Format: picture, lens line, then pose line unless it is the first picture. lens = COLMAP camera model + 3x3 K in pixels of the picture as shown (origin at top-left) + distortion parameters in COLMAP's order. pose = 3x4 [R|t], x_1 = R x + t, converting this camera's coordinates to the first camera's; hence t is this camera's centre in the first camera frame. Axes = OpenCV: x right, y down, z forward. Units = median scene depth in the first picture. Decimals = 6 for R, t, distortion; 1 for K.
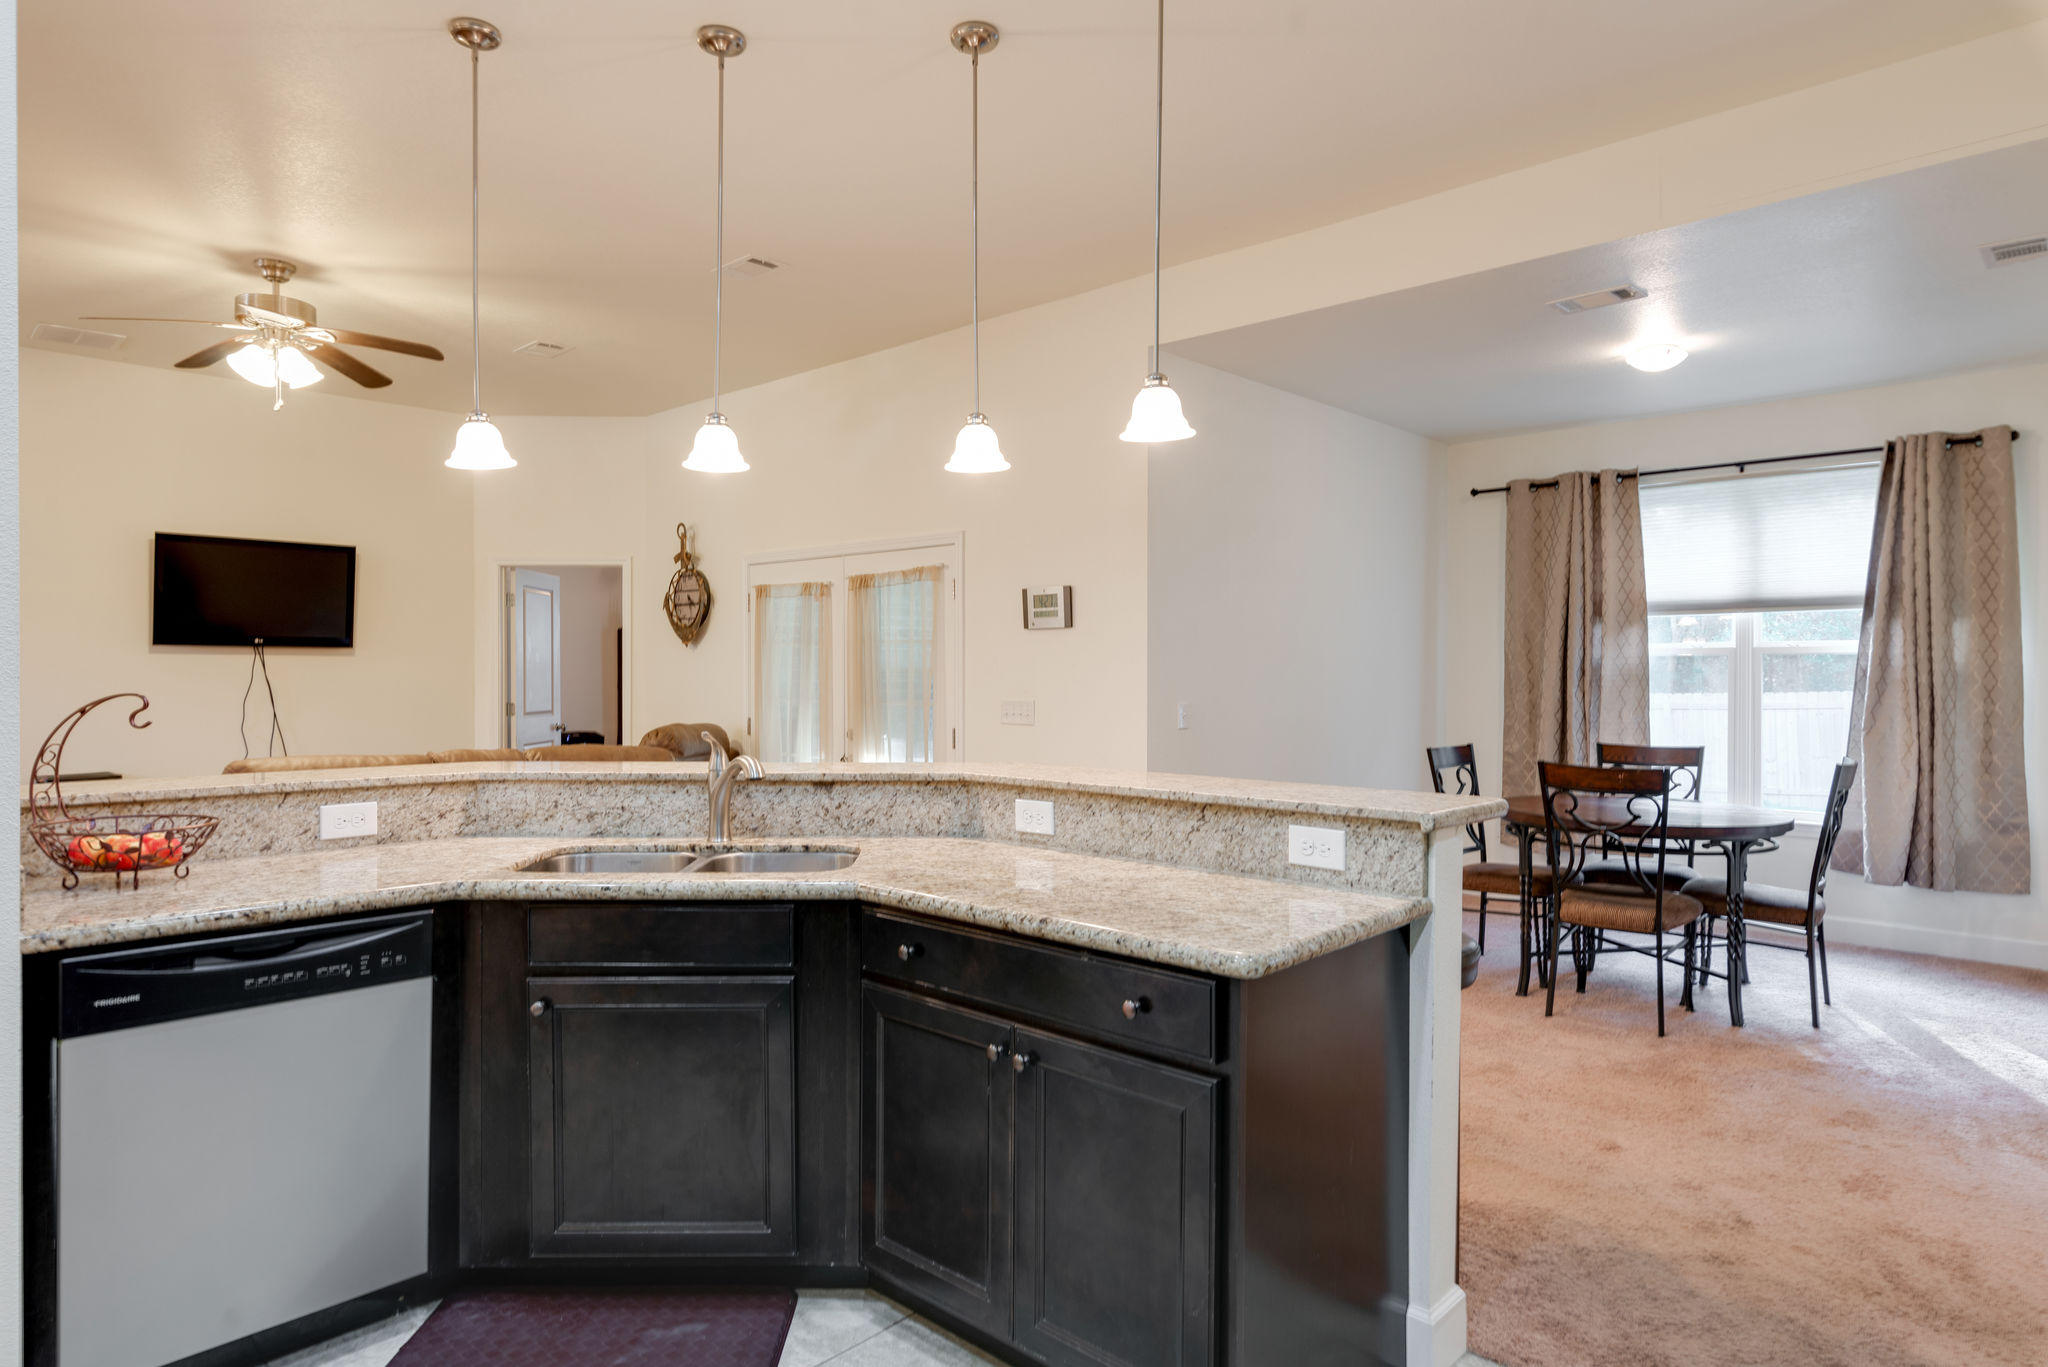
lens RADIAL K [[1197.6, 0, 1008.4], [0, 1197.6, 683.2], [0, 0, 1]] dist [-0.000446, 0.002280]
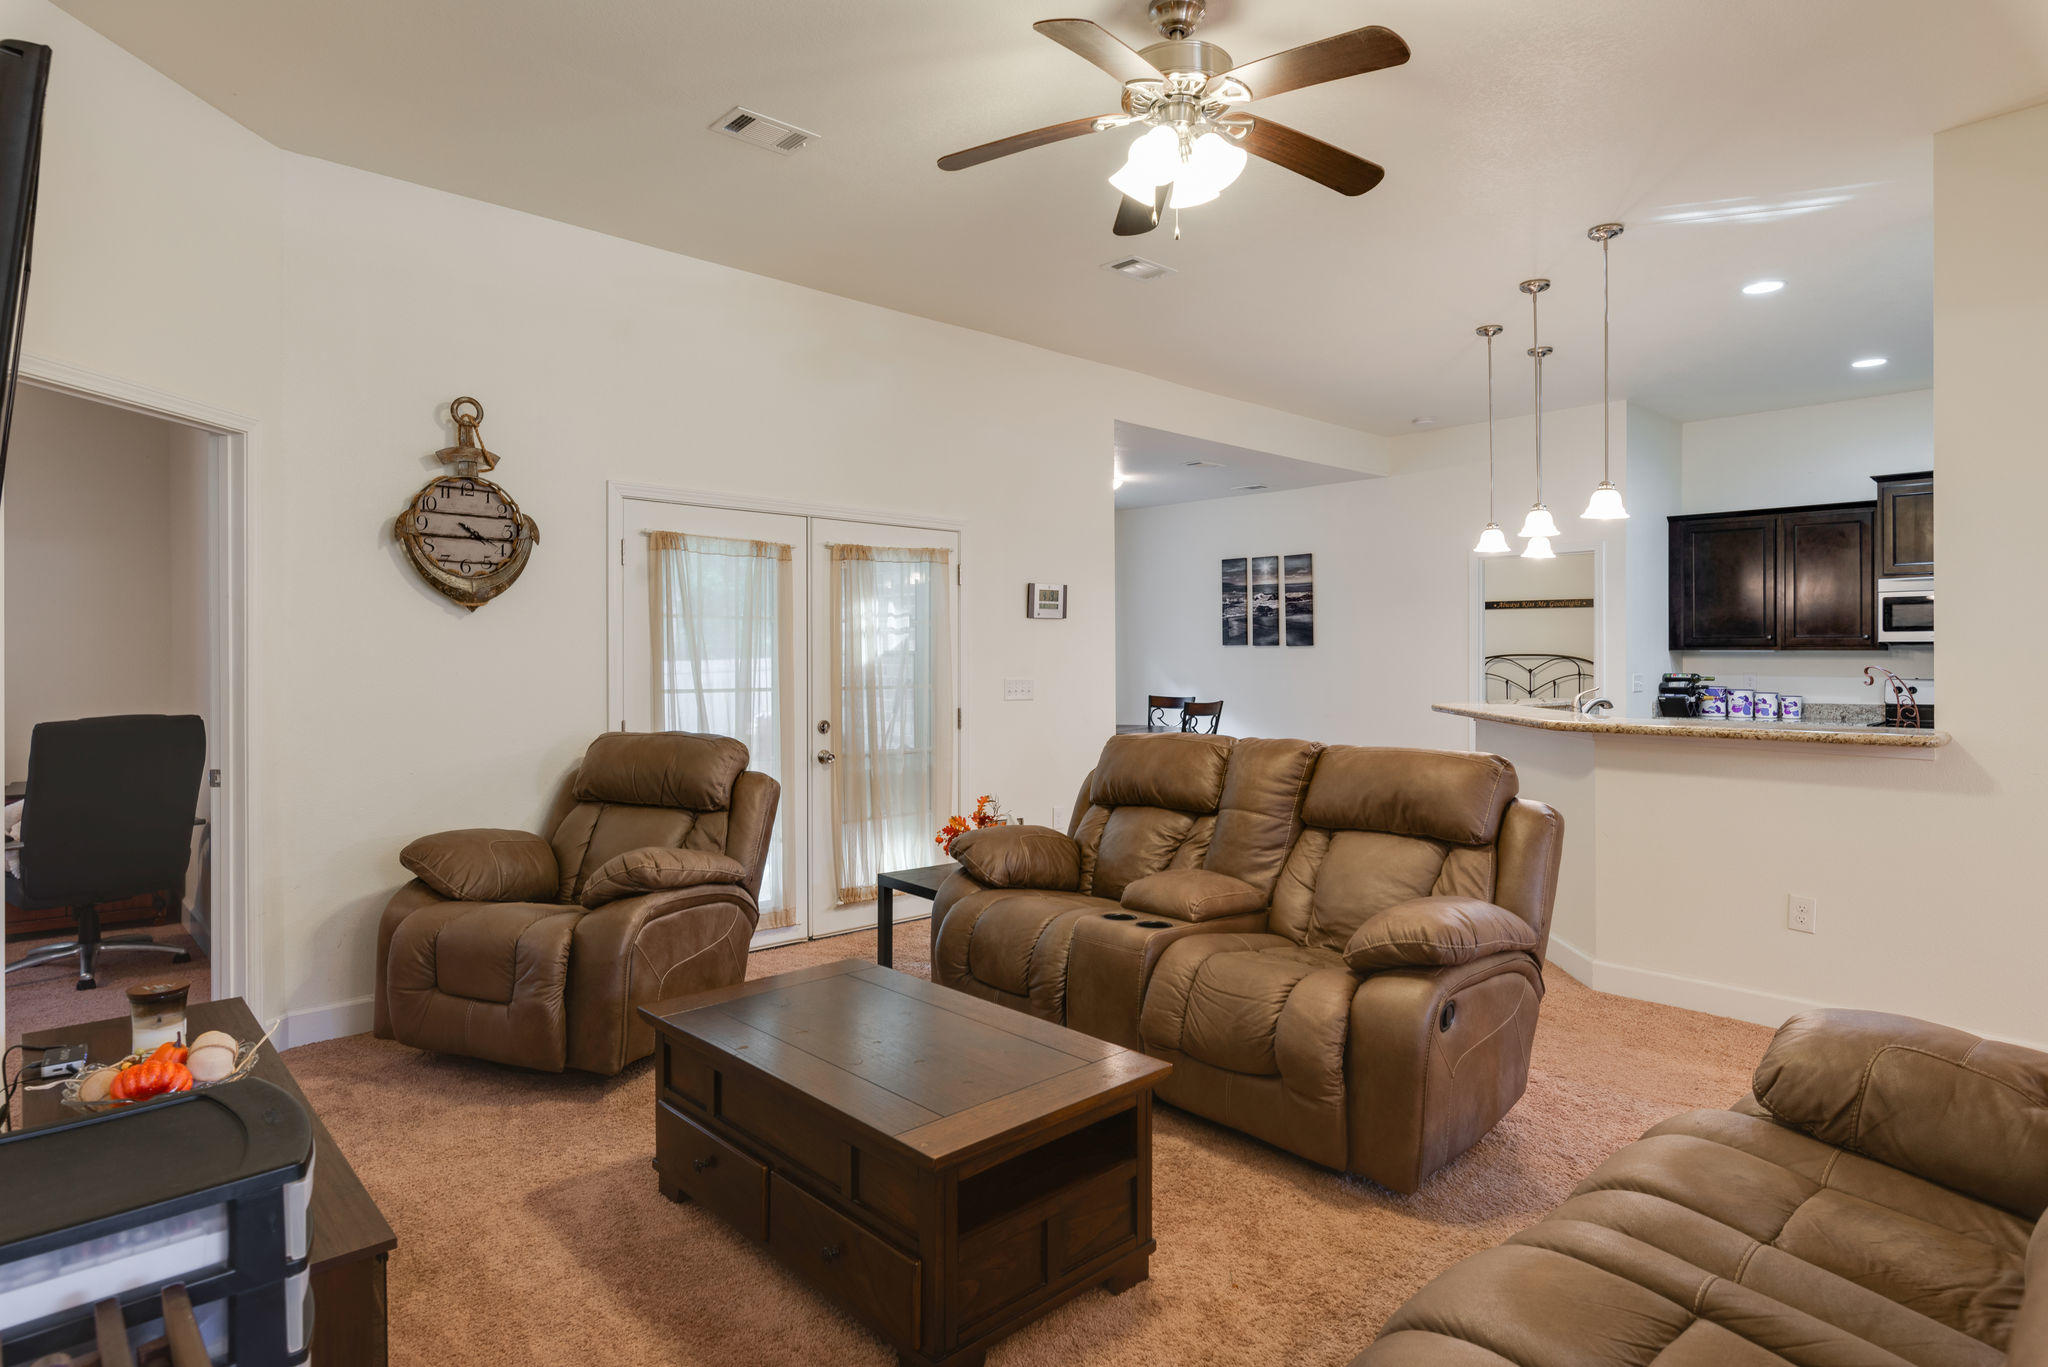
lens RADIAL K [[1148.1, 0, 1030.8], [0, 1148.1, 670.3], [0, 0, 1]] dist [-0.002040, -0.000596]
pose [[0.050481, -0.011632, 0.998657, -1.115371], [0.009511, 0.999892, 0.011165, -0.006401], [-0.998680, 0.008935, 0.050587, 0.951392]]
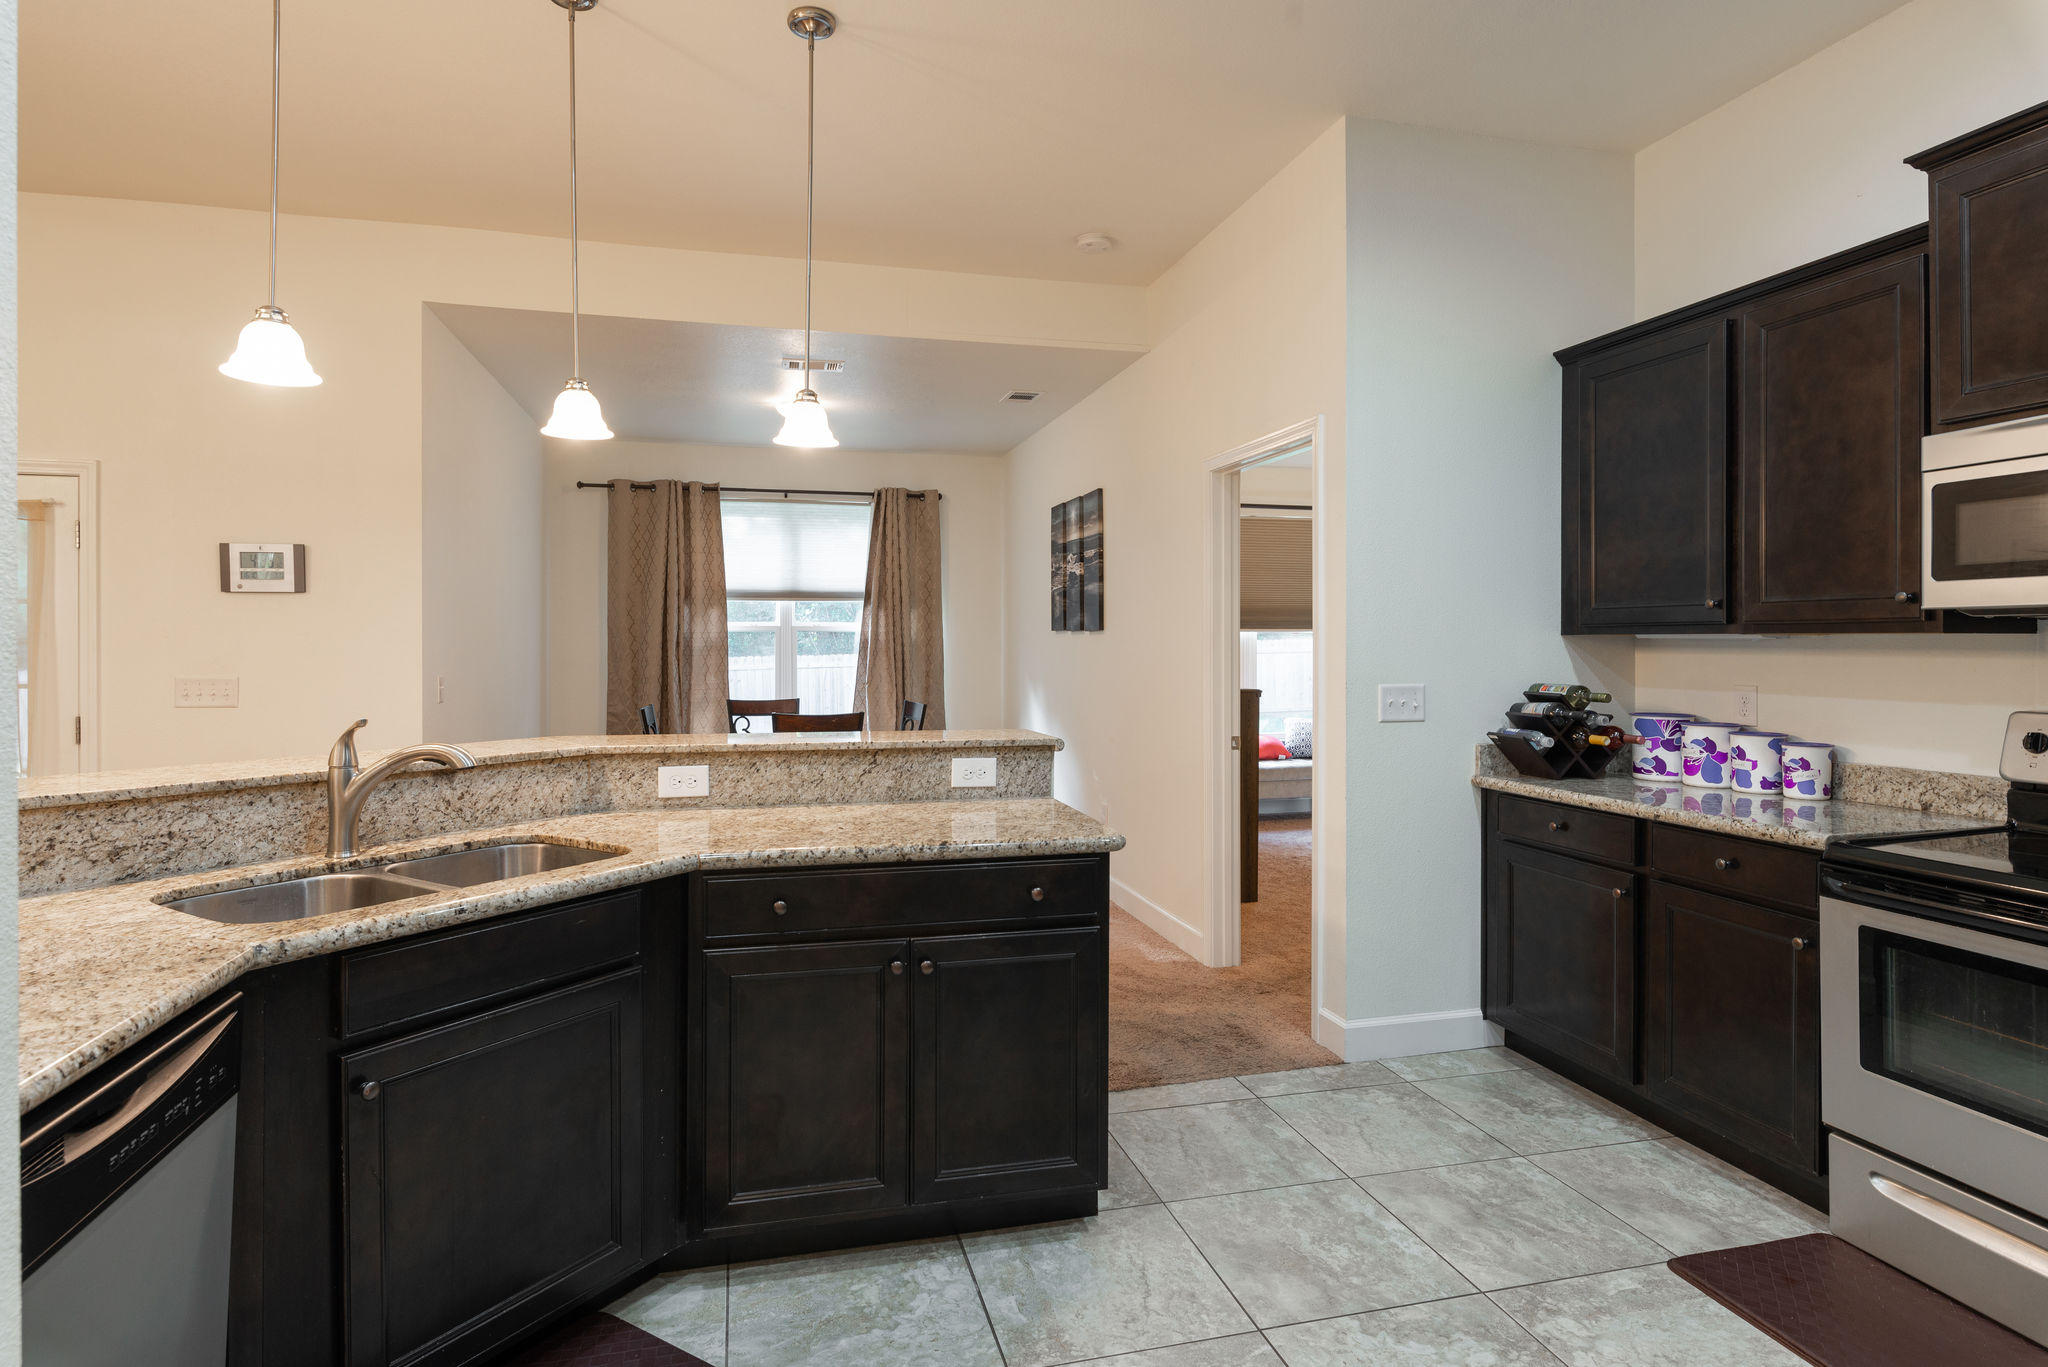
lens RADIAL K [[1101.3, 0, 1018.5], [0, 1101.3, 645.7], [0, 0, 1]] dist [-0.001764, 0.000002]
pose [[0.528569, -0.000480, 0.848890, -0.345556], [0.007173, 0.999967, -0.003901, -0.000795], [-0.848860, 0.008151, 0.528555, 0.129646]]
